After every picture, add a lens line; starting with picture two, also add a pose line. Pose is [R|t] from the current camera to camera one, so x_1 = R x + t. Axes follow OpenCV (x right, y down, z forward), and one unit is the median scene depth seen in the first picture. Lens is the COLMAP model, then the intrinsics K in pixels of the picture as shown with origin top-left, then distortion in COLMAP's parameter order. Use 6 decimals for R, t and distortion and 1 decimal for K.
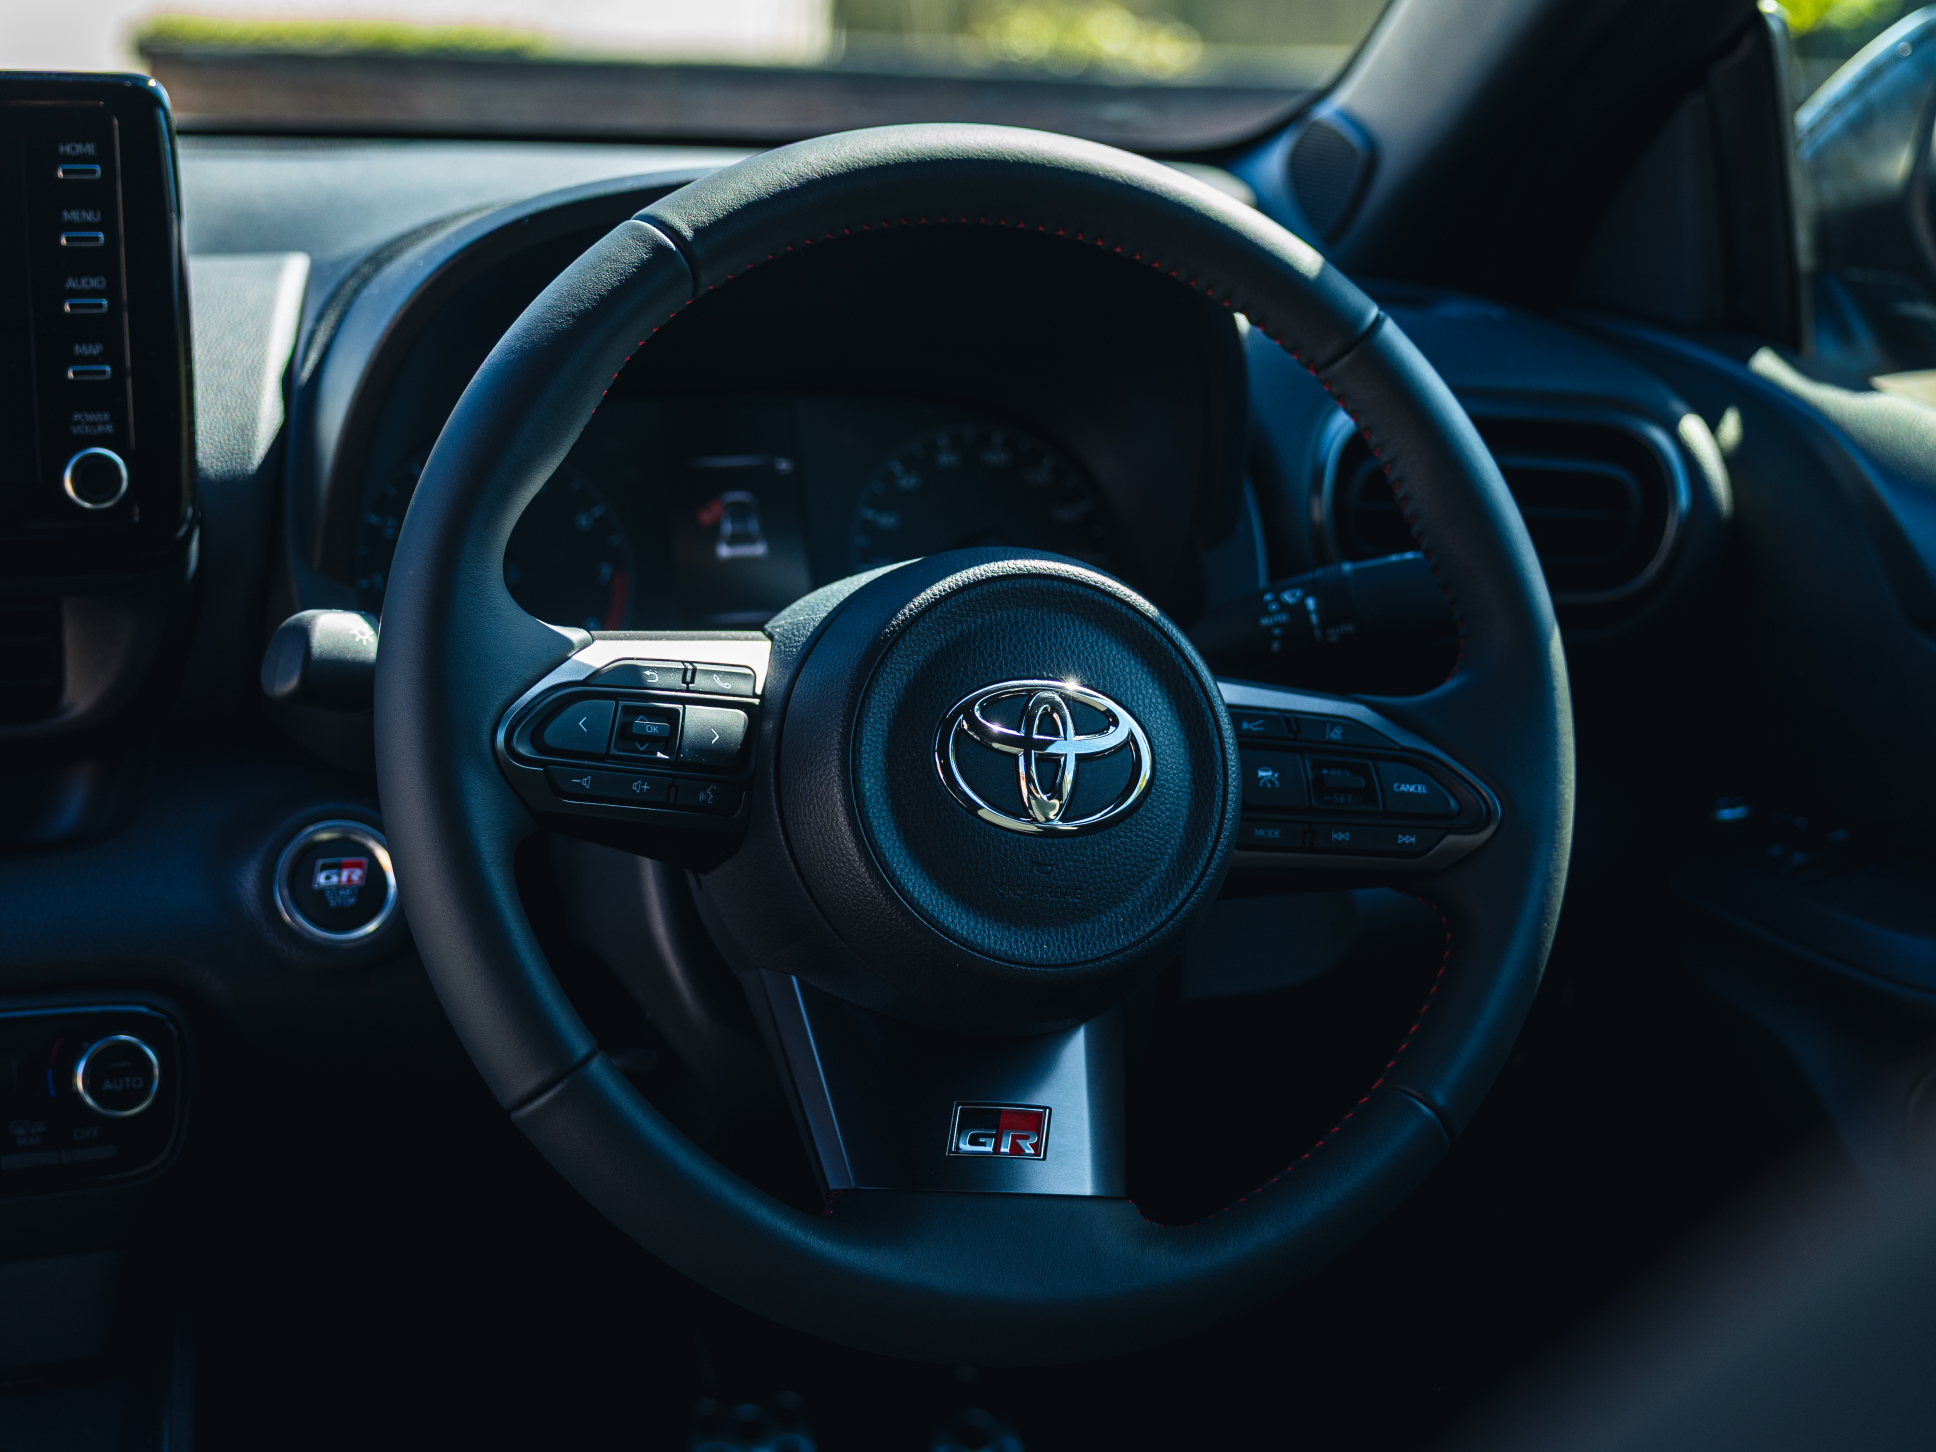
lens RADIAL K [[2328.7, 0, 968.2], [0, 2328.7, 725.0], [0, 0, 1]] dist [0.003599, 0.000000]
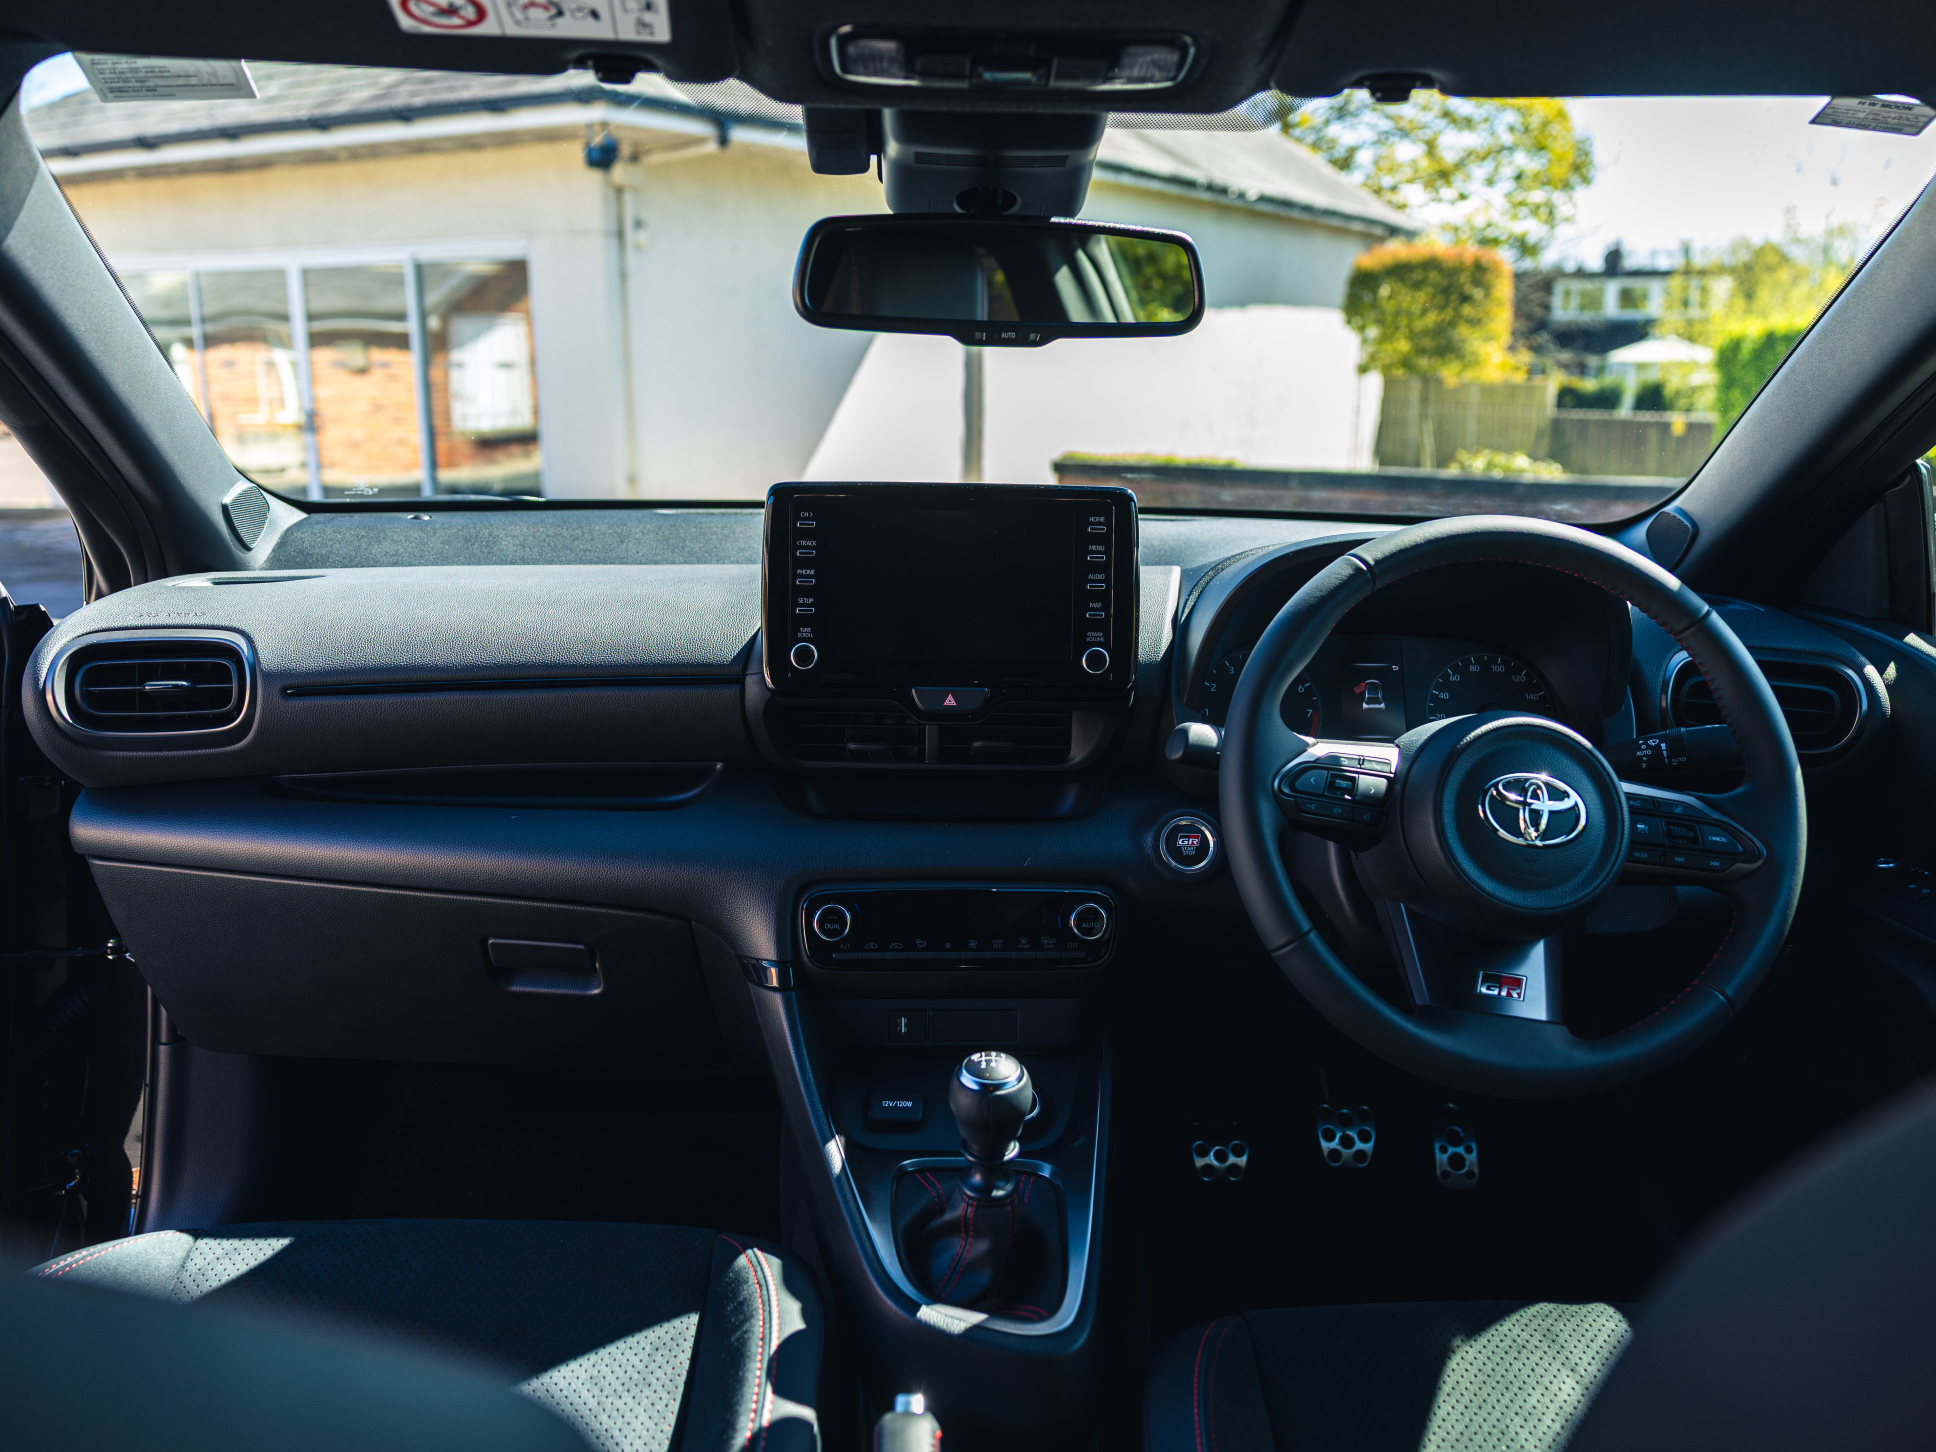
lens RADIAL K [[1259.8, 0, 967.6], [0, 1259.8, 727.5], [0, 0, 1]] dist [0.008890, -0.001961]
pose [[0.974202, 0.056713, -0.218437, -0.218673], [-0.068510, 0.996552, -0.046811, 0.027051], [0.215029, 0.060569, 0.974728, -0.236192]]
